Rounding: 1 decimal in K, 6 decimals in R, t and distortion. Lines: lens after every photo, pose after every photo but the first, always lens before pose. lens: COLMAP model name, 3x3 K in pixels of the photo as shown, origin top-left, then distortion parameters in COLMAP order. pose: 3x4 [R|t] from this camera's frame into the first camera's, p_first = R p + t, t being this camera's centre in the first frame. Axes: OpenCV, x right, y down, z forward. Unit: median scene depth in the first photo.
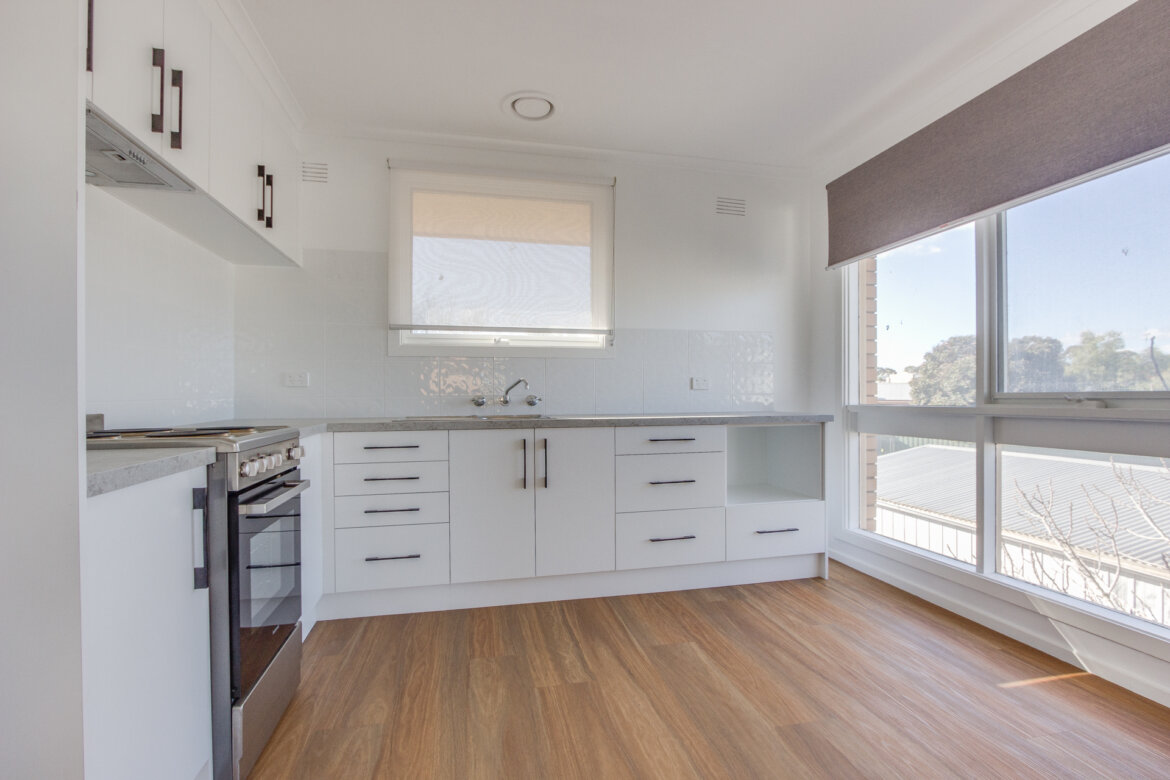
lens RADIAL K [[546.6, 0, 591.5], [0, 546.6, 395.5], [0, 0, 1]] dist [-0.028587, 0.000456]
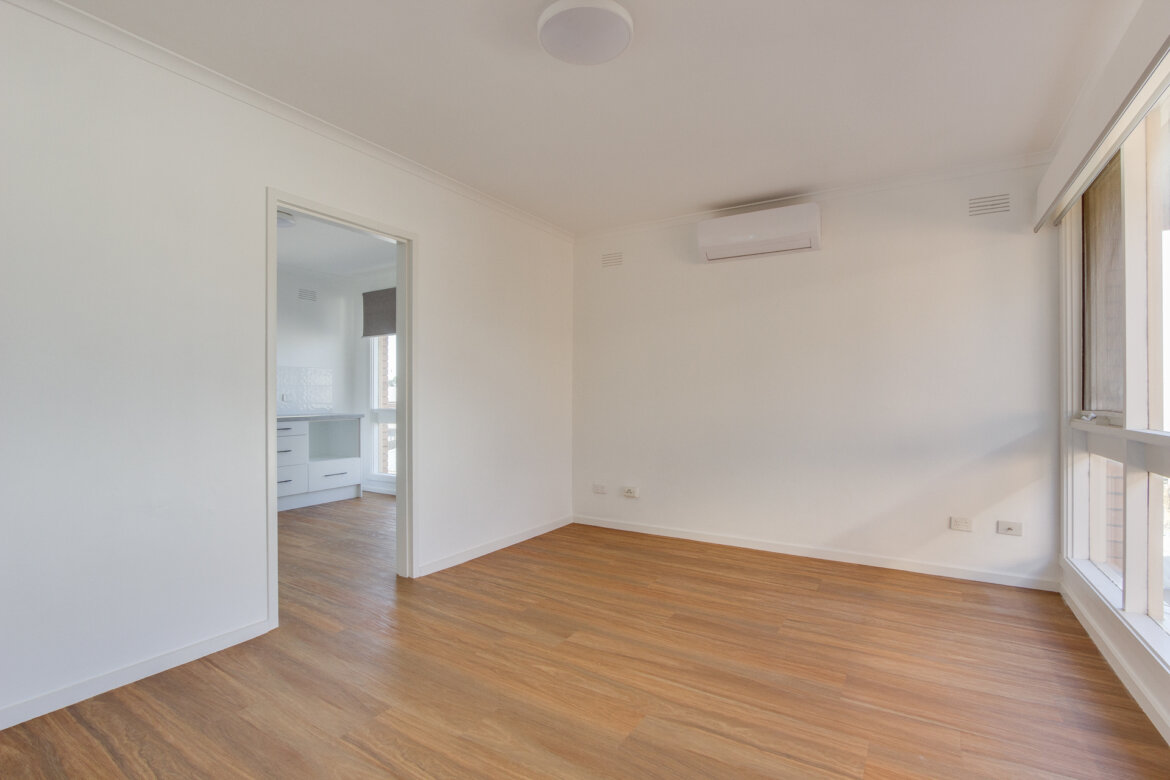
lens RADIAL K [[546.6, 0, 591.5], [0, 546.6, 395.5], [0, 0, 1]] dist [-0.028587, 0.000456]
pose [[0.692274, 0.006217, 0.721608, -0.383573], [-0.005220, 0.999980, -0.003608, -0.027755], [-0.721616, -0.001269, 0.692292, -0.898234]]
